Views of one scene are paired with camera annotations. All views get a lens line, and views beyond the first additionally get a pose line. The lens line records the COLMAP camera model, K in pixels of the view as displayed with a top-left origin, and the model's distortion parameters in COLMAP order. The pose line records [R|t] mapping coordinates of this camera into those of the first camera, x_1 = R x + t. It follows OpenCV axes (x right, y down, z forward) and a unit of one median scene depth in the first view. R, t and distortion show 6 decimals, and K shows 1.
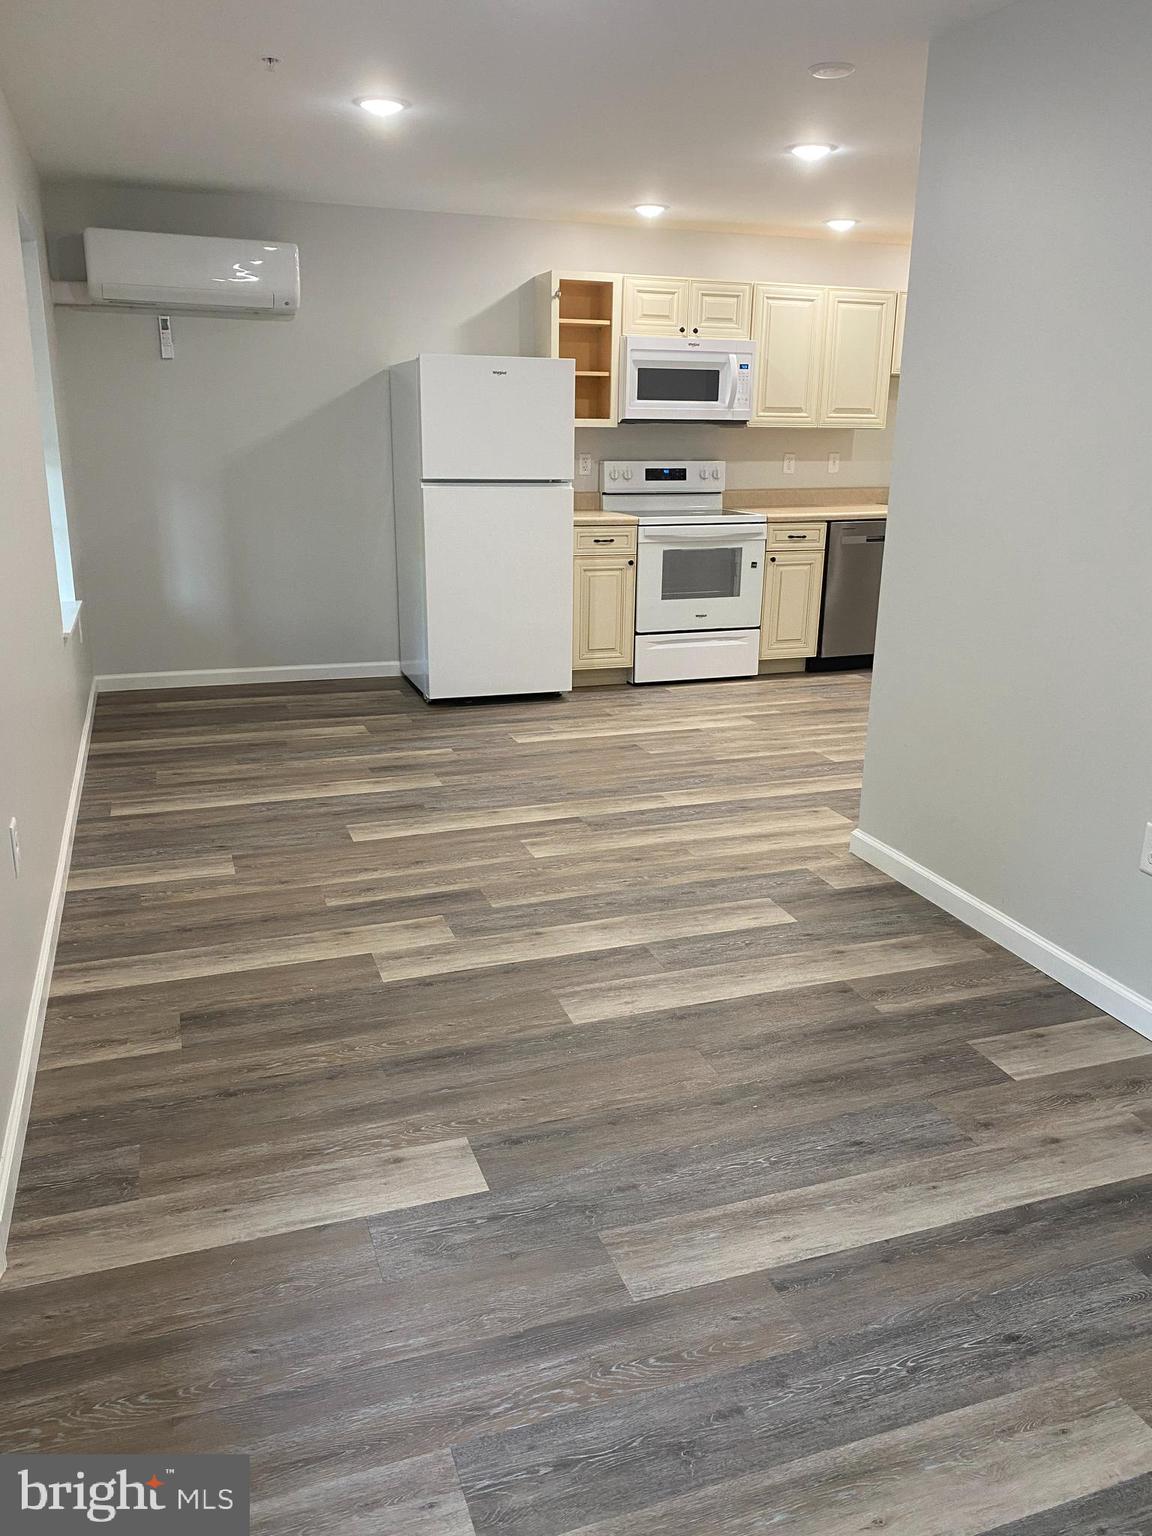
lens RADIAL K [[1165.2, 0, 576.0], [0, 1165.2, 768.0], [0, 0, 1]] dist [0.027360, -0.003321]
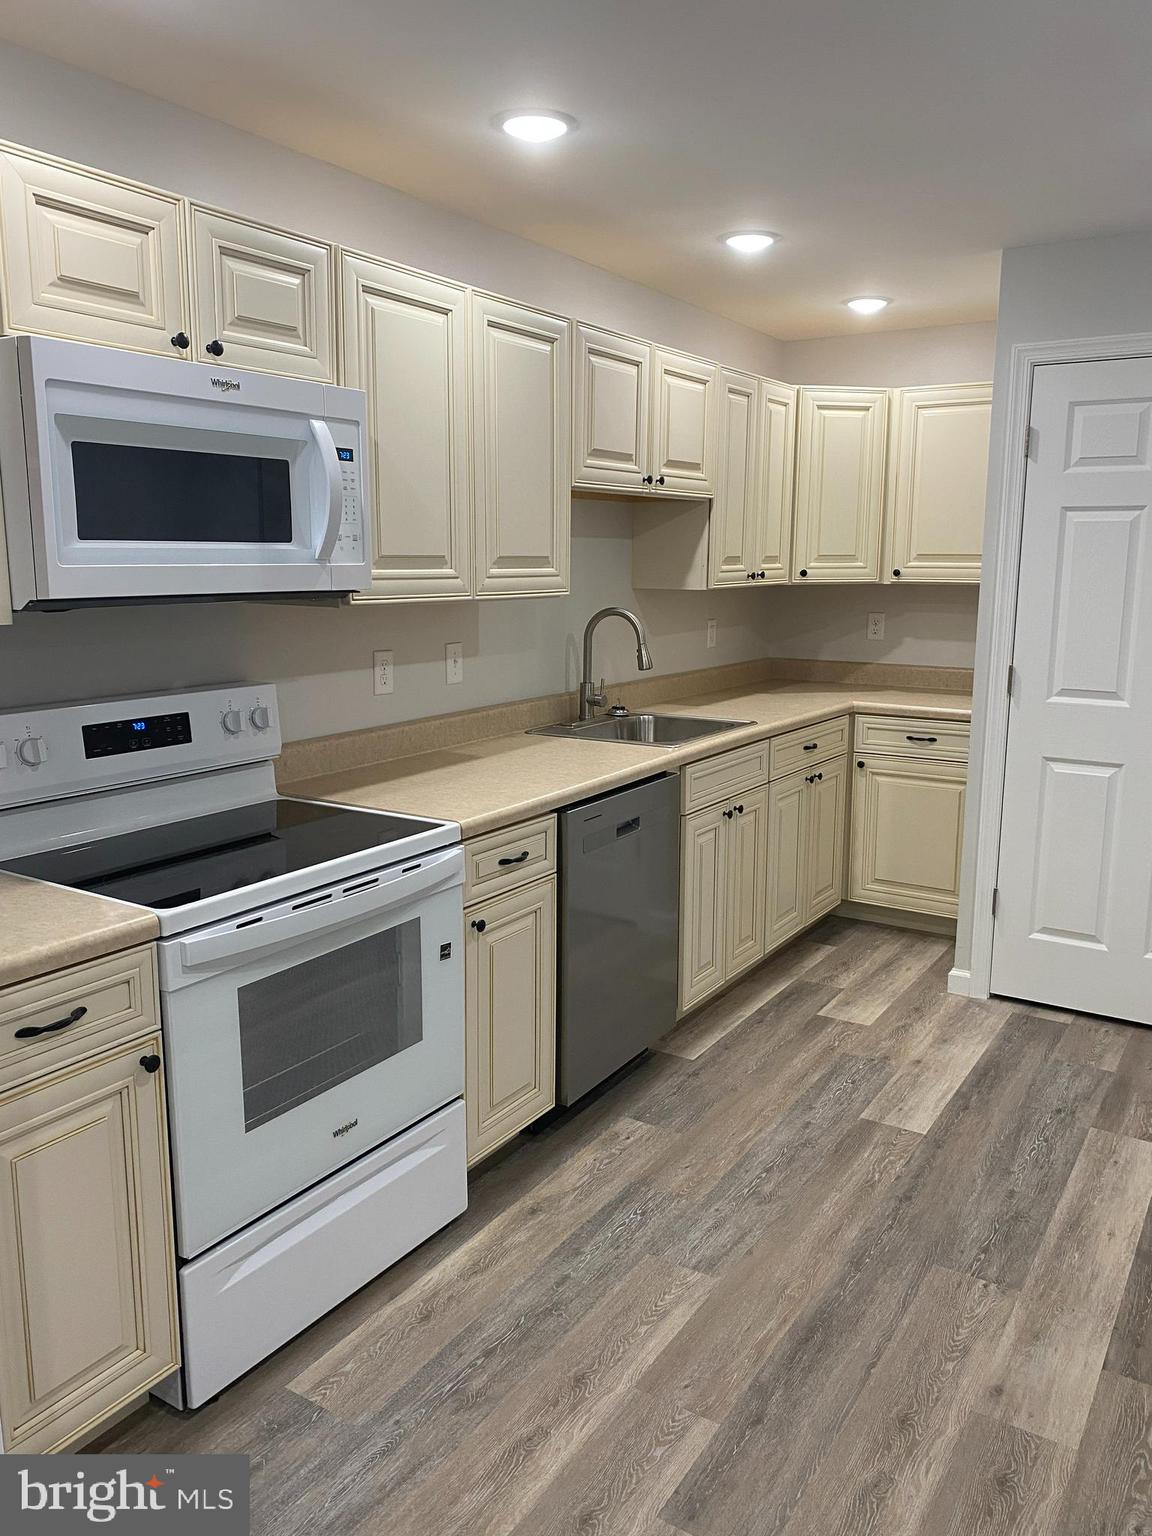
lens RADIAL K [[1165.2, 0, 576.0], [0, 1165.2, 768.0], [0, 0, 1]] dist [0.027360, -0.003321]
pose [[0.799026, -0.119268, 0.589349, -0.032913], [0.180009, 0.982626, -0.045195, -0.207908], [-0.573720, 0.142201, 0.806613, 0.651148]]
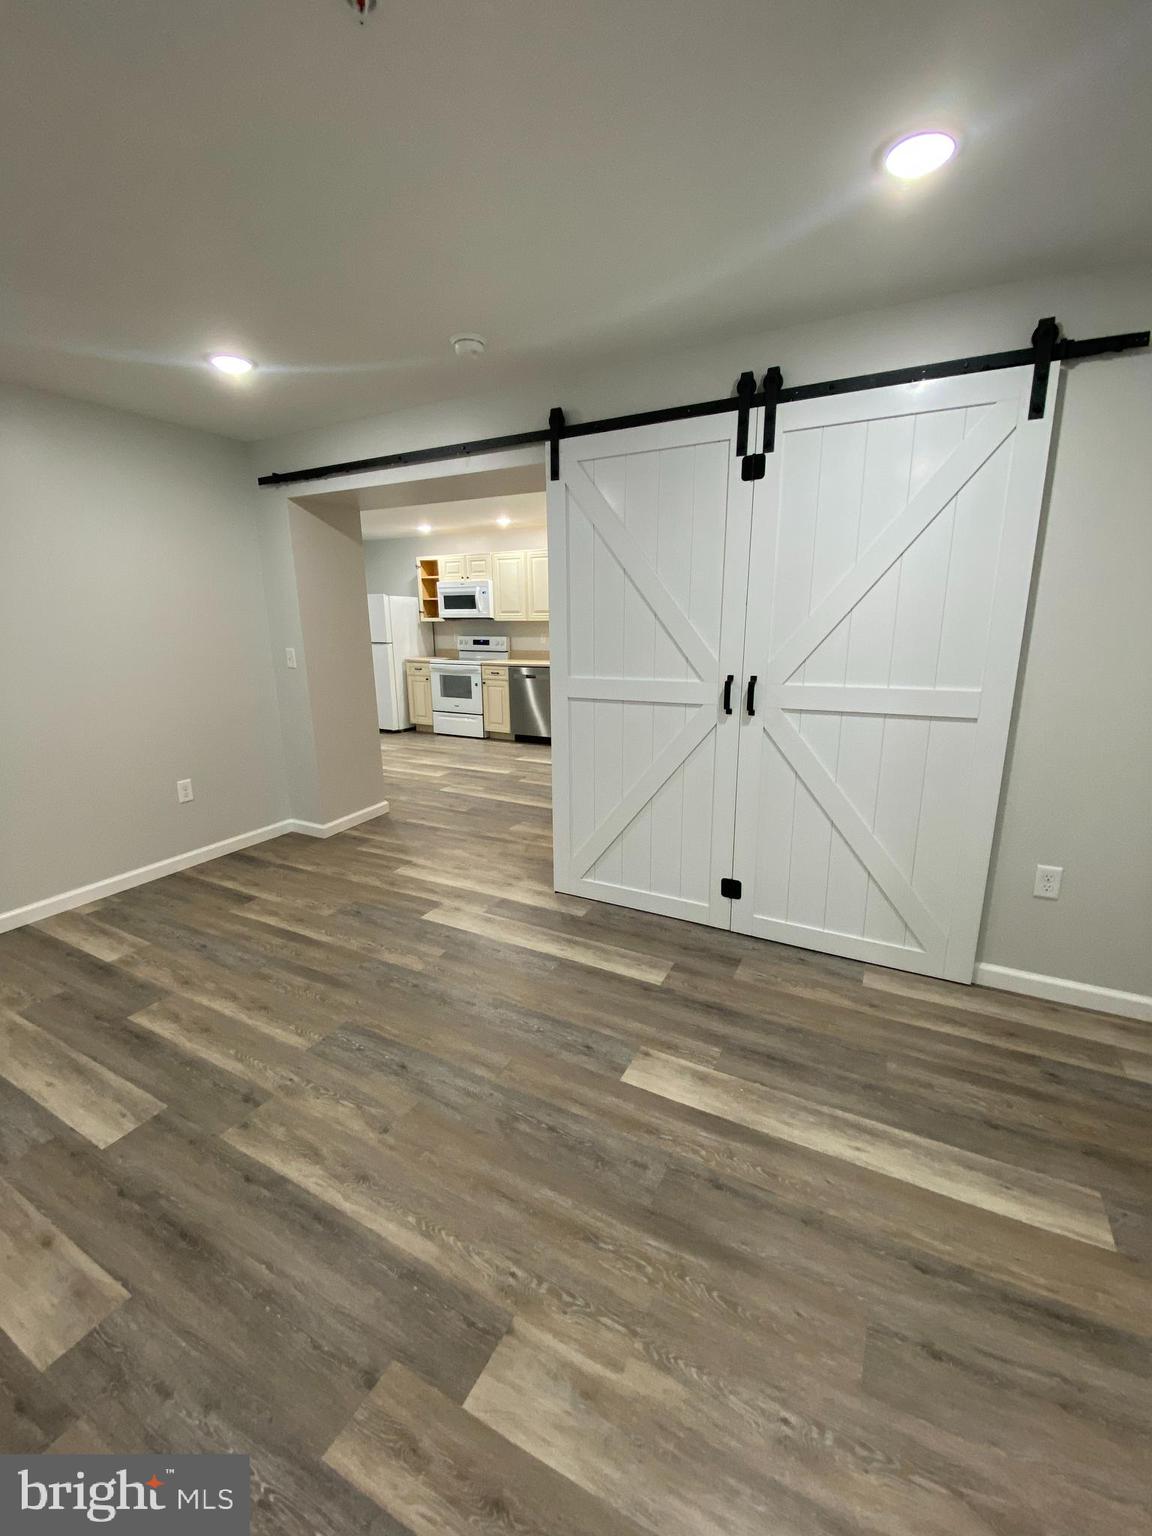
lens RADIAL K [[623.3, 0, 603.1], [0, 623.3, 774.5], [0, 0, 1]] dist [-0.013697, -0.000331]
pose [[0.693310, 0.165521, -0.701373, 1.129847], [-0.196702, 0.979773, 0.036782, -0.101421], [0.693274, 0.112459, 0.711845, 0.374766]]
